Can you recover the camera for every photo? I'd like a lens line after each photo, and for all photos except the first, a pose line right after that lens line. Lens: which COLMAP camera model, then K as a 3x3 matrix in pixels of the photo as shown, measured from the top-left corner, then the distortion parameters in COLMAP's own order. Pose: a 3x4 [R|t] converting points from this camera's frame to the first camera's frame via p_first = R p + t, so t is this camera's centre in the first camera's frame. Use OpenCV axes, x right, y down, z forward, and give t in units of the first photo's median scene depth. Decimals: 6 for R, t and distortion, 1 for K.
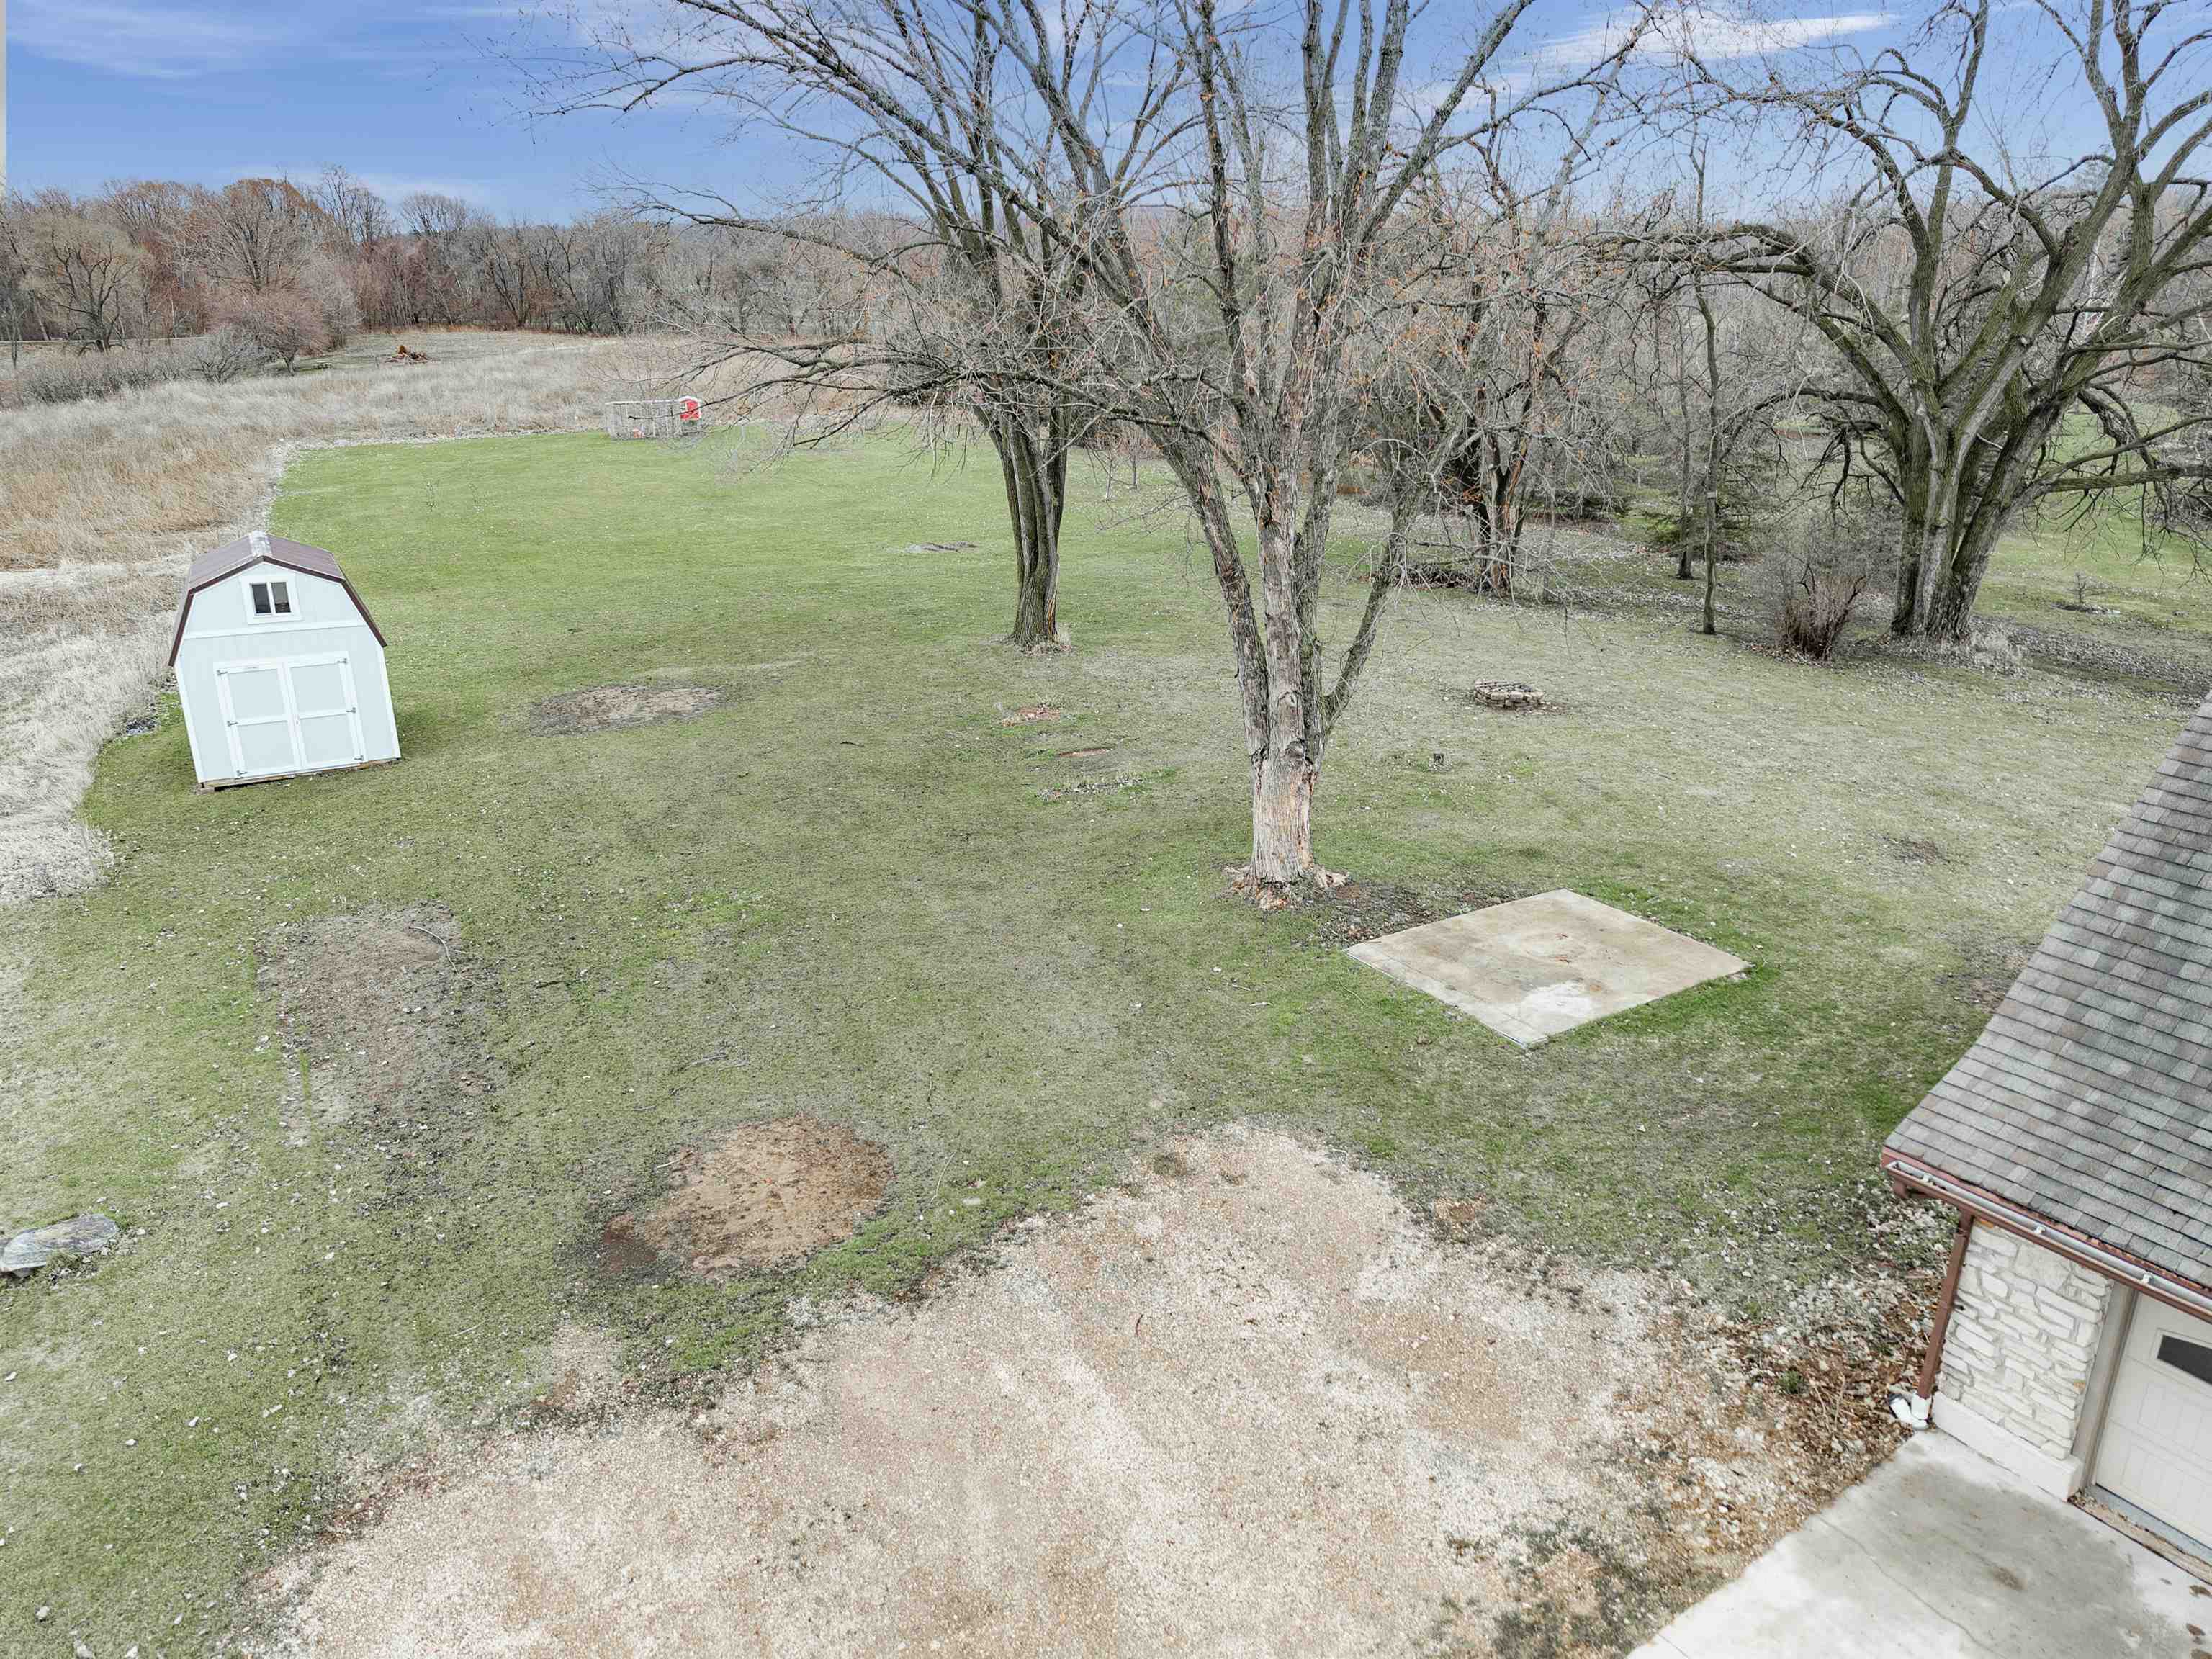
lens RADIAL K [[1471.9, 0, 1106.0], [0, 1471.9, 829.5], [0, 0, 1]] dist [0.006351, -0.005153]
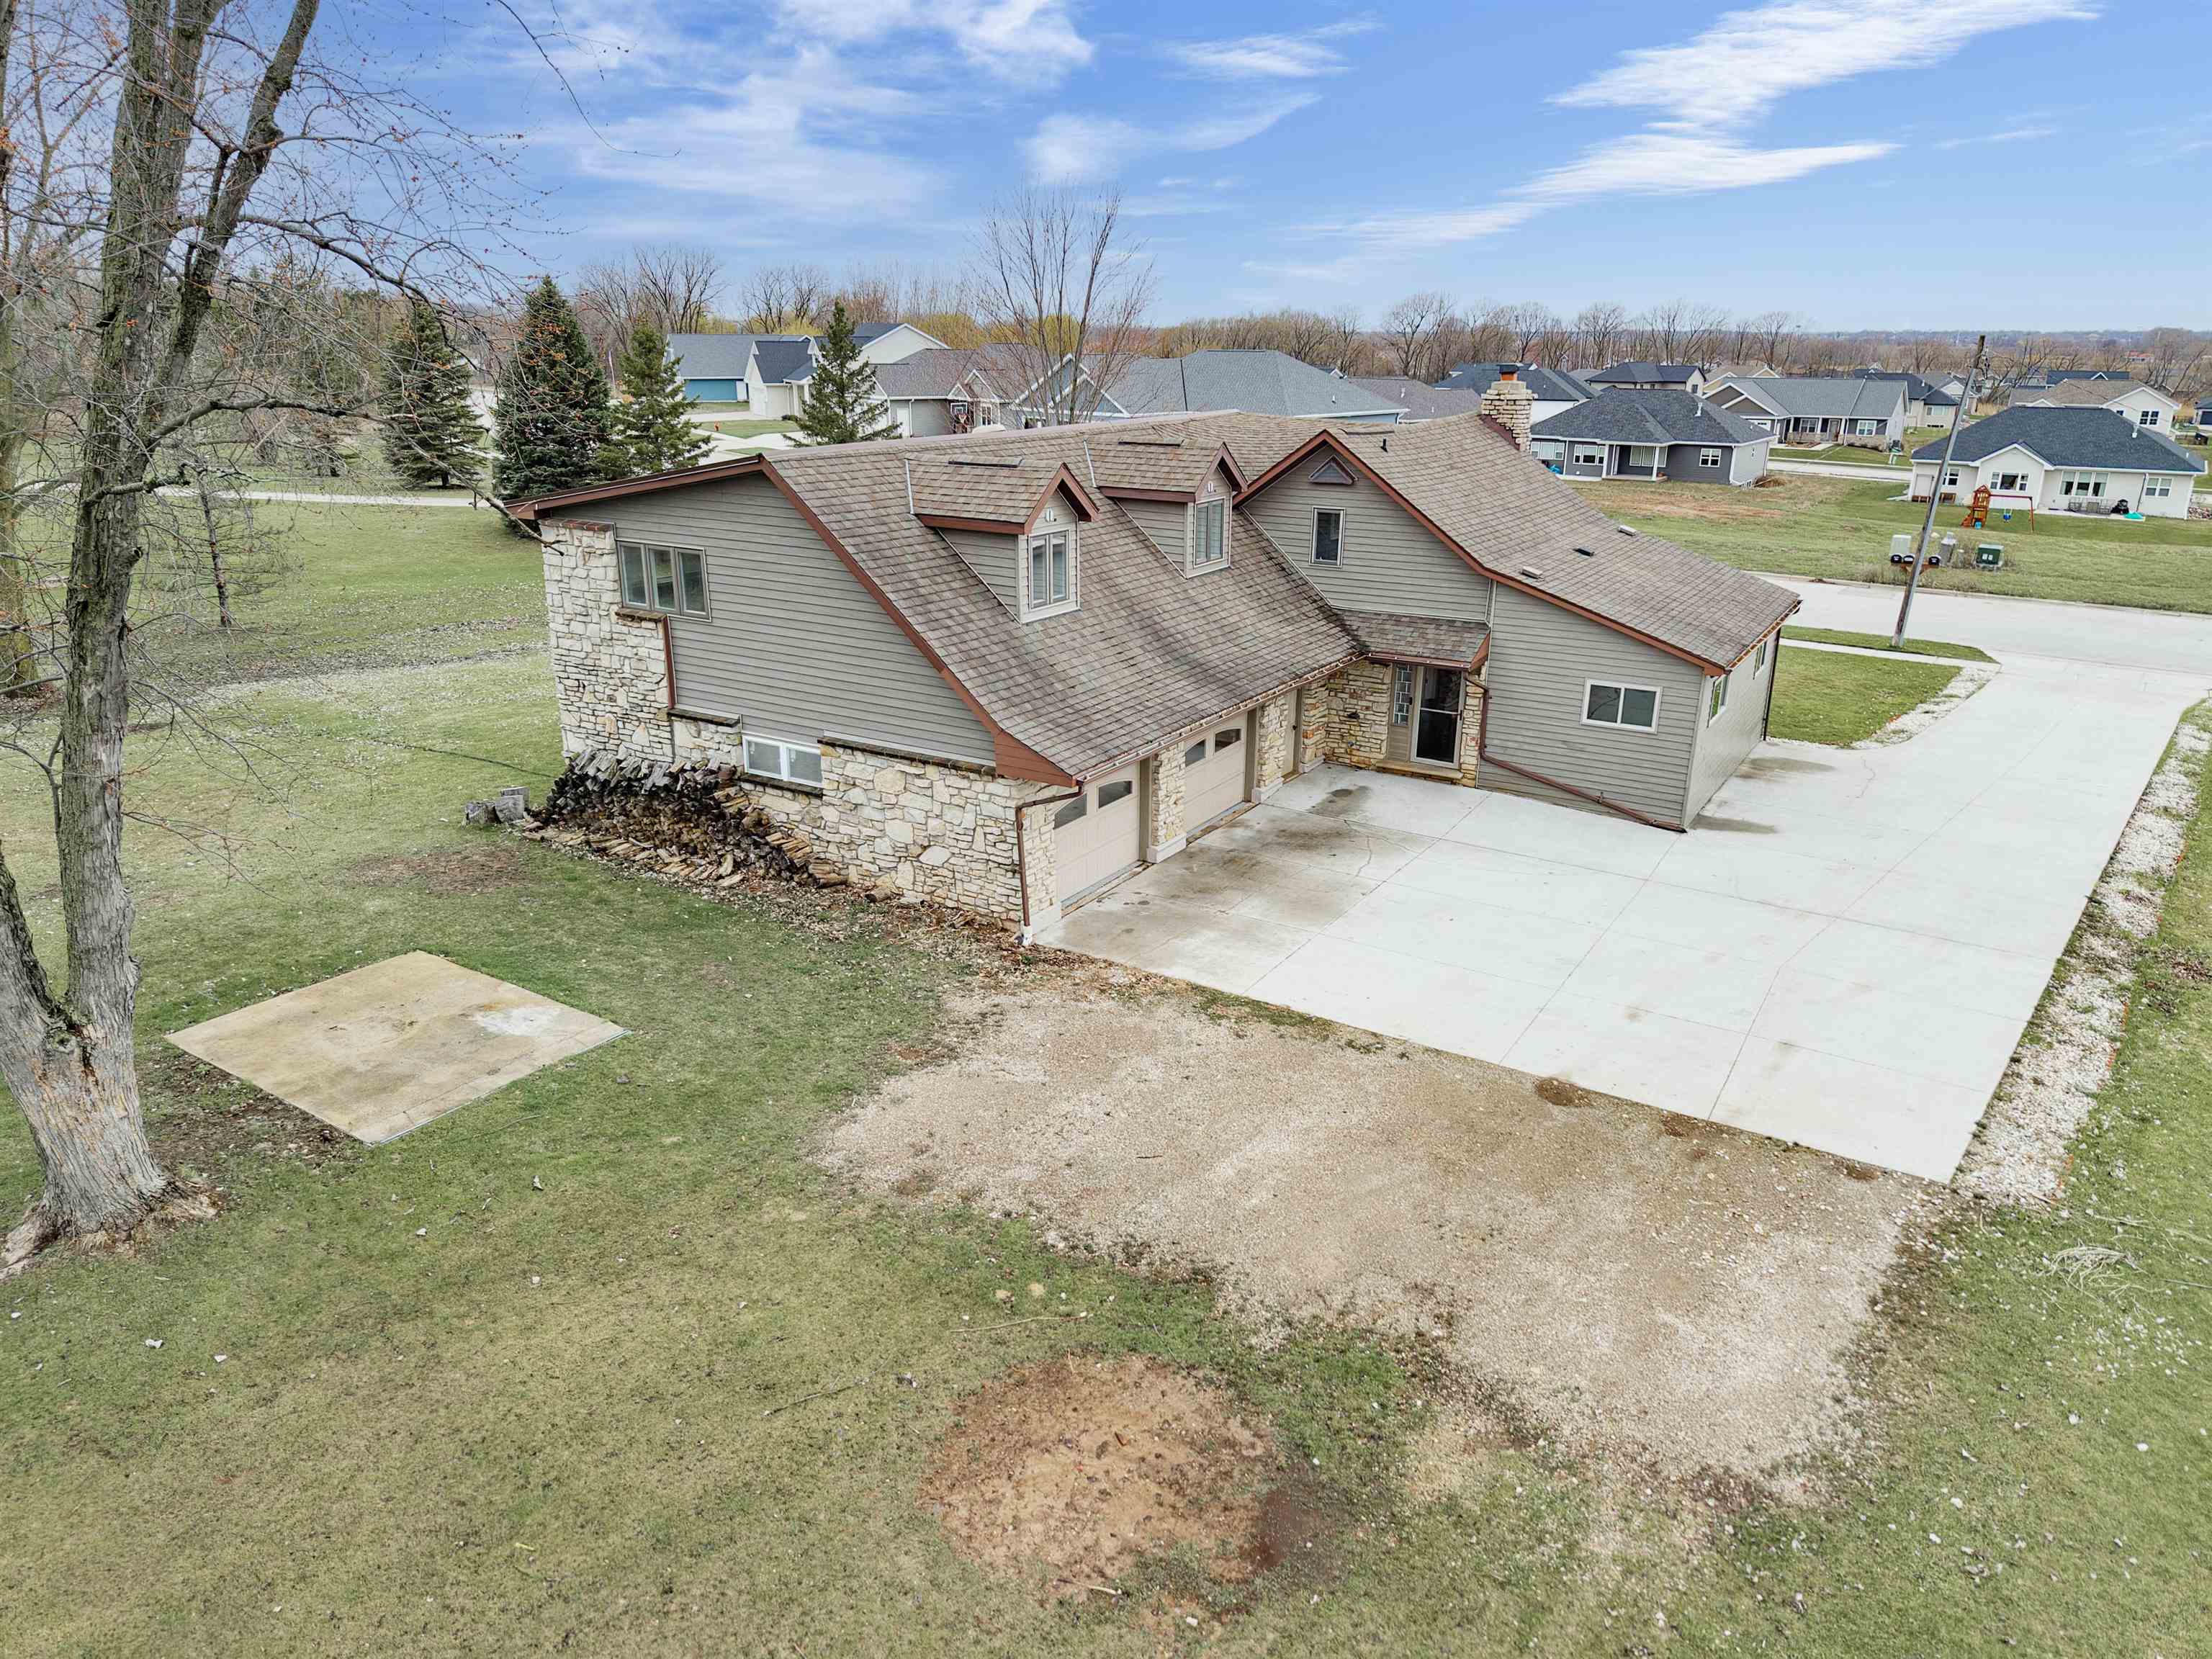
lens RADIAL K [[1494.0, 0, 1111.0], [0, 1494.0, 819.4], [0, 0, 1]] dist [0.006471, -0.003390]
pose [[-0.412509, -0.284861, 0.865269, -0.590037], [0.286241, 0.861207, 0.419986, -0.266058], [-0.864814, 0.420923, -0.273717, 0.777763]]
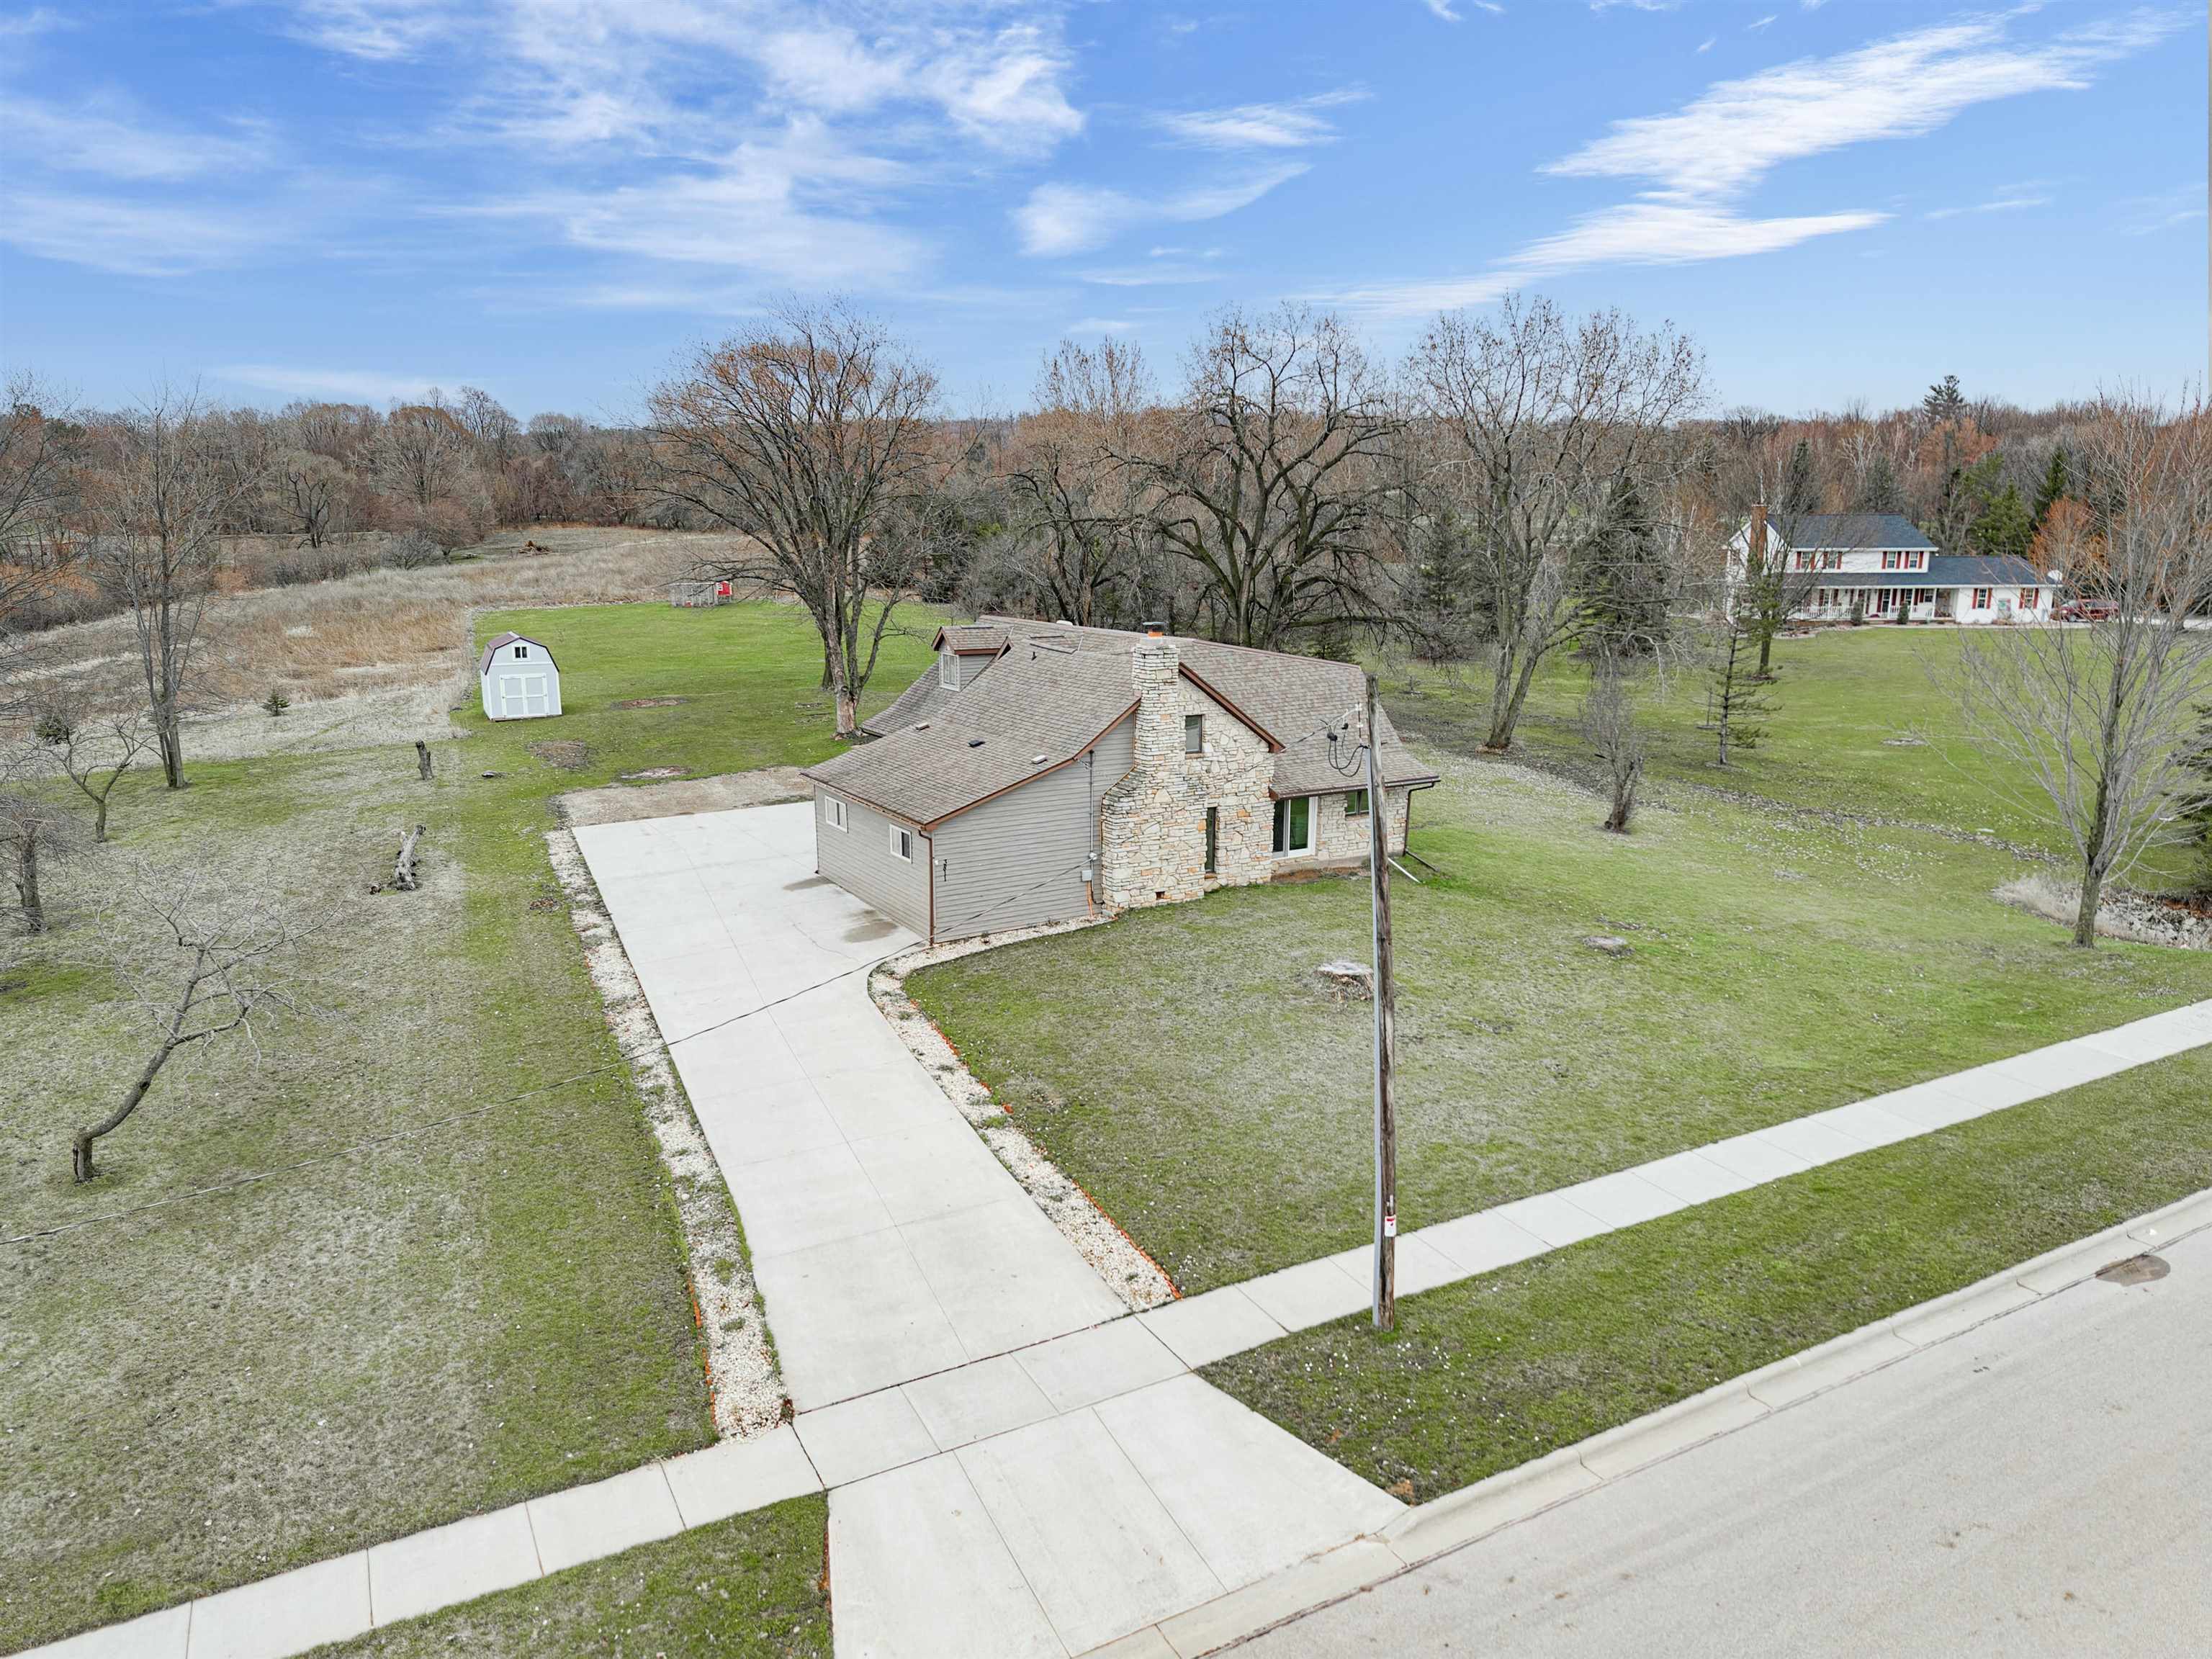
lens RADIAL K [[1494.0, 0, 1111.0], [0, 1494.0, 819.4], [0, 0, 1]] dist [0.006471, -0.003390]
pose [[0.998733, 0.011967, -0.048874, 0.880214], [-0.018079, 0.991789, -0.126601, 0.633974], [0.046957, 0.127324, 0.990749, -2.185788]]
